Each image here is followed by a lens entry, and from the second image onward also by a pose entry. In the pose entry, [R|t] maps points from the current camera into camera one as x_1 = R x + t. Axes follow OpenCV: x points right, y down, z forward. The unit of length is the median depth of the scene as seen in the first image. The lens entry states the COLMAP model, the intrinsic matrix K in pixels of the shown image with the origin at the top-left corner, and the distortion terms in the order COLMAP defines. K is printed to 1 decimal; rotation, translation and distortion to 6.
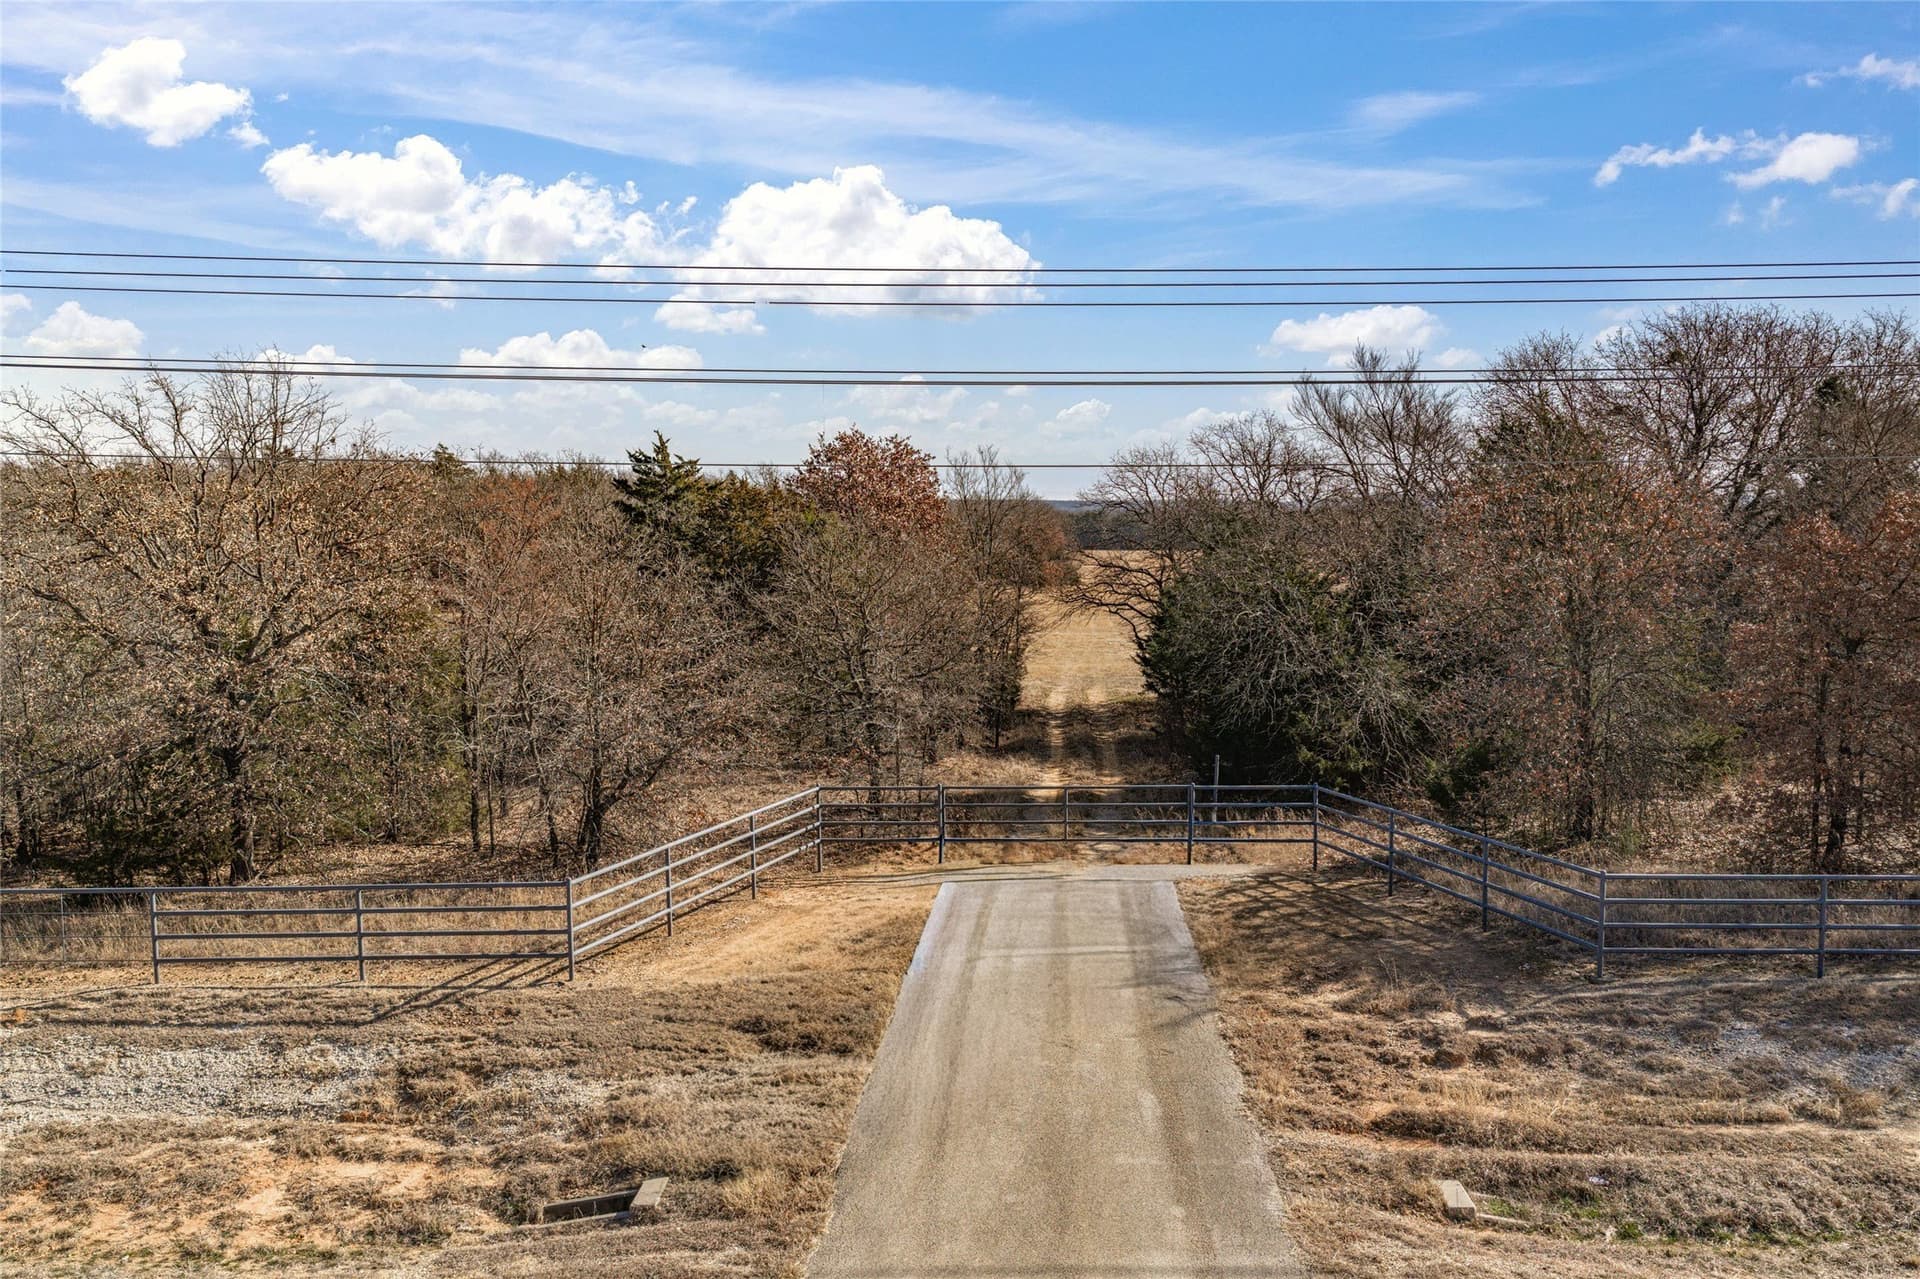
lens RADIAL K [[1564.8, 0, 964.4], [0, 1564.8, 675.9], [0, 0, 1]] dist [0.013876, -0.034895]
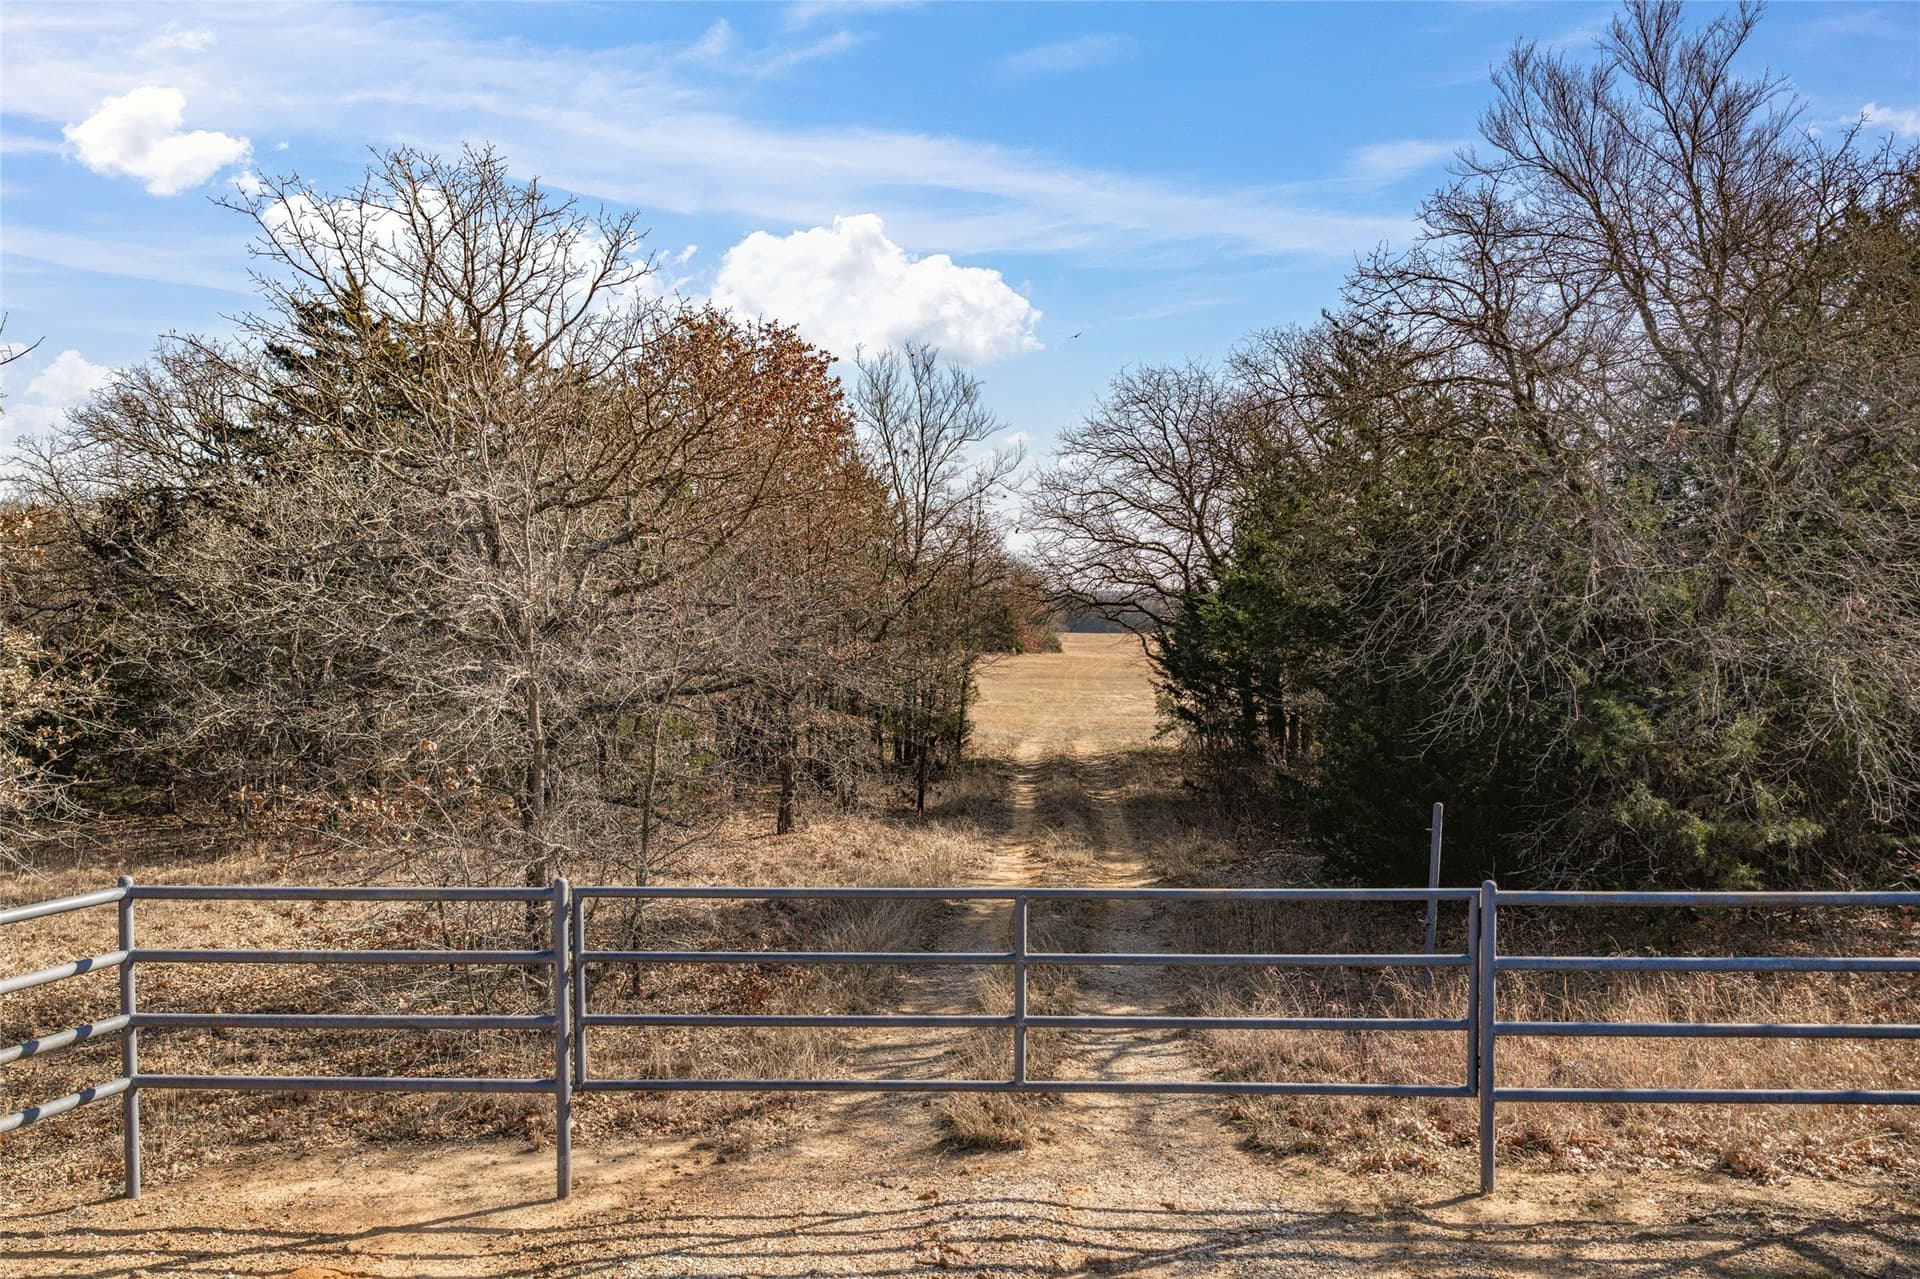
lens RADIAL K [[1564.8, 0, 964.4], [0, 1564.8, 675.9], [0, 0, 1]] dist [0.013876, -0.034895]
pose [[0.999902, 0.007520, 0.011817, 0.028667], [-0.006847, 0.998404, -0.056060, 0.026964], [-0.012219, 0.055974, 0.998357, 0.401008]]
